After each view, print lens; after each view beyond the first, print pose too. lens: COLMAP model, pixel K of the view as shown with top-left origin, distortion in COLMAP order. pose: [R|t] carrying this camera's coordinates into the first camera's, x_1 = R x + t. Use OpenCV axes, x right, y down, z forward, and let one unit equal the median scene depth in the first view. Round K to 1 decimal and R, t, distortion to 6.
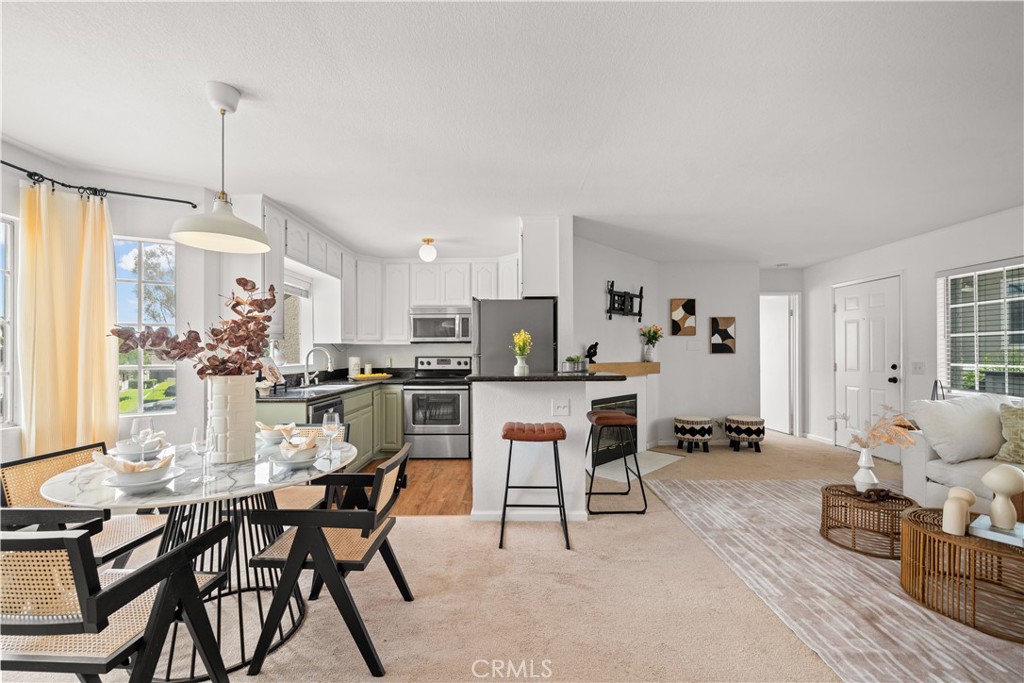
lens RADIAL K [[428.5, 0, 509.6], [0, 428.5, 350.7], [0, 0, 1]] dist [-0.000027, 0.000001]
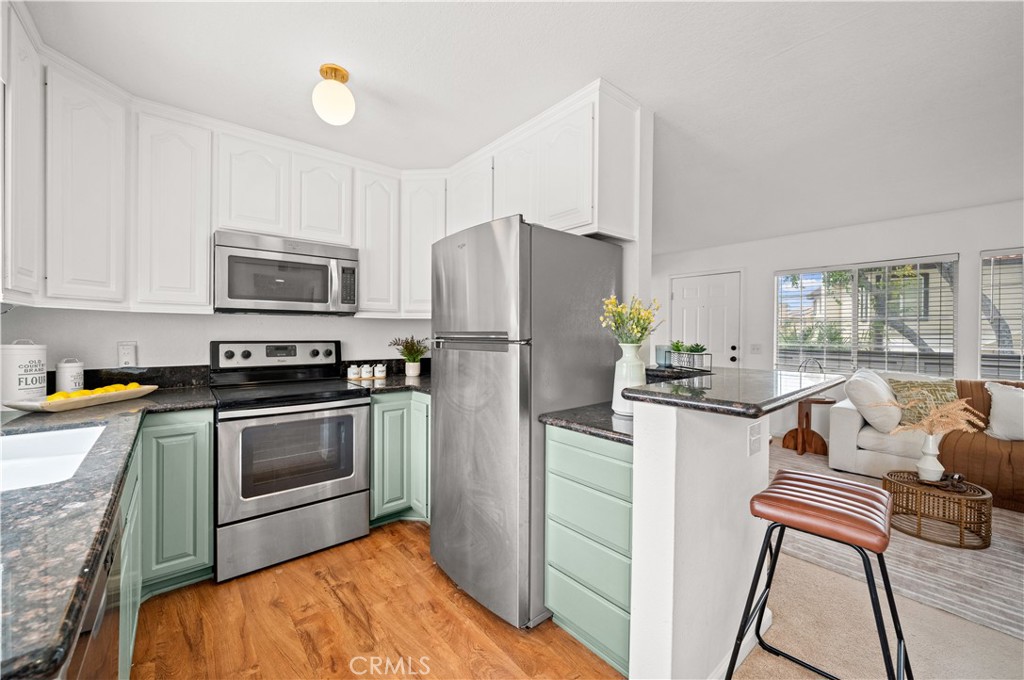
lens RADIAL K [[402.0, 0, 506.7], [0, 402.0, 334.5], [0, 0, 1]] dist [-0.001074, 0.000018]
pose [[0.763545, 0.004752, 0.645737, -0.270852], [-0.010411, 0.999934, 0.004952, 0.001263], [-0.645670, -0.010504, 0.763544, 0.490763]]
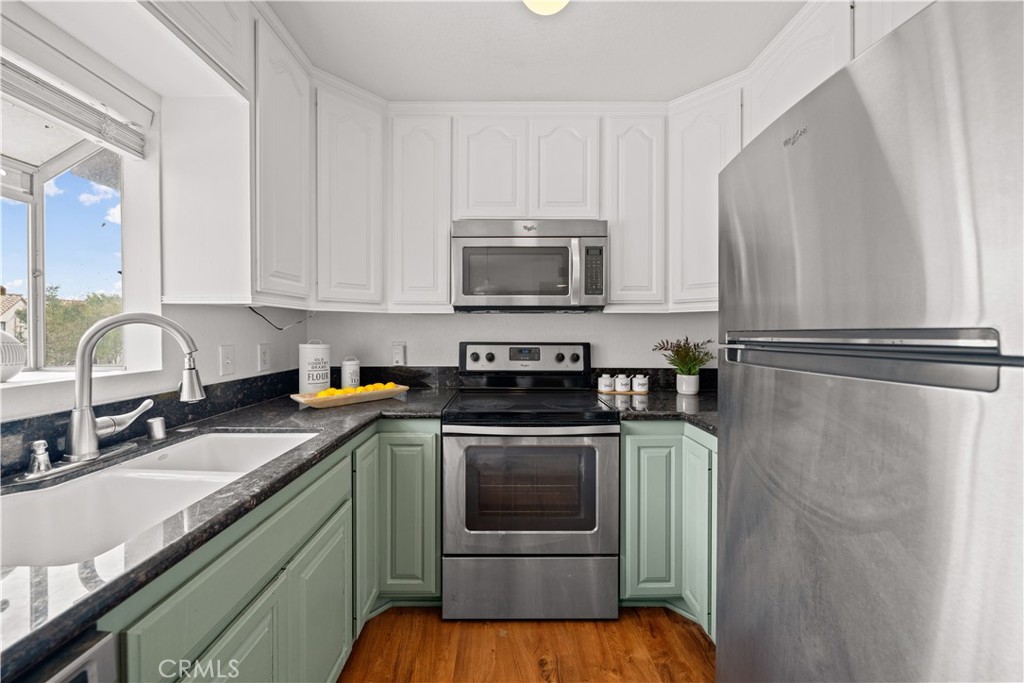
lens RADIAL K [[375.5, 0, 507.3], [0, 375.5, 333.8], [0, 0, 1]] dist [-0.006857, -0.000035]
pose [[0.999929, 0.004744, 0.010959, -0.185256], [-0.004829, 0.999958, 0.007777, 0.002001], [-0.010922, -0.007830, 0.999910, 0.645299]]
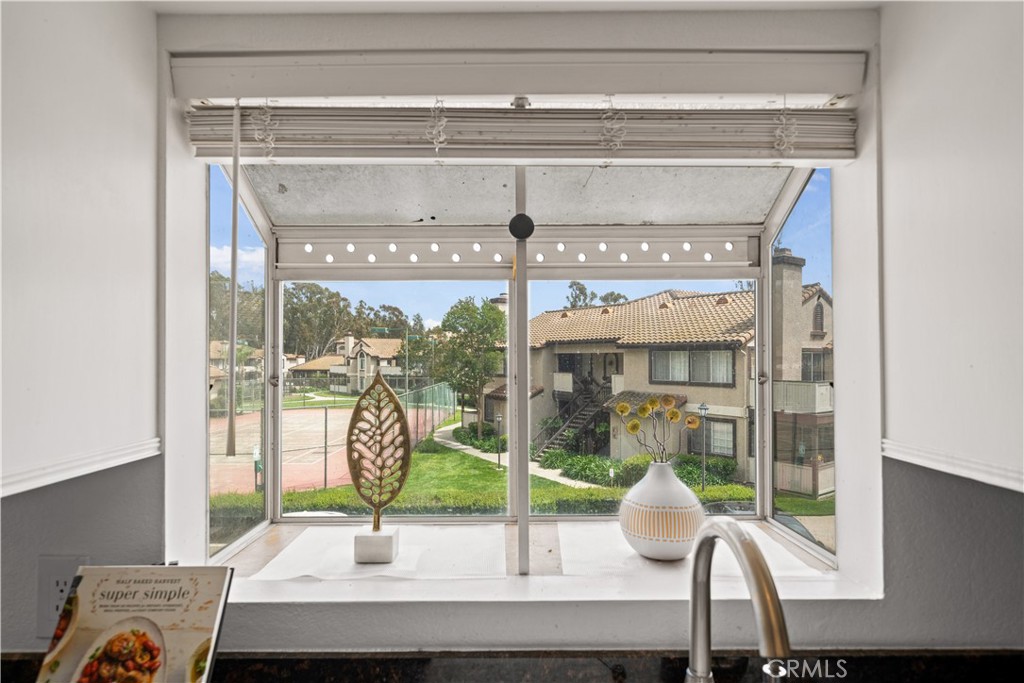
lens RADIAL K [[559.6, 0, 510.2], [0, 559.6, 356.6], [0, 0, 1]] dist [-0.000721, -0.000238]
pose [[0.012272, -0.002525, -0.999922, -0.240881], [0.005870, 0.999980, -0.002453, -0.044814], [0.999907, -0.005839, 0.012287, 0.777378]]
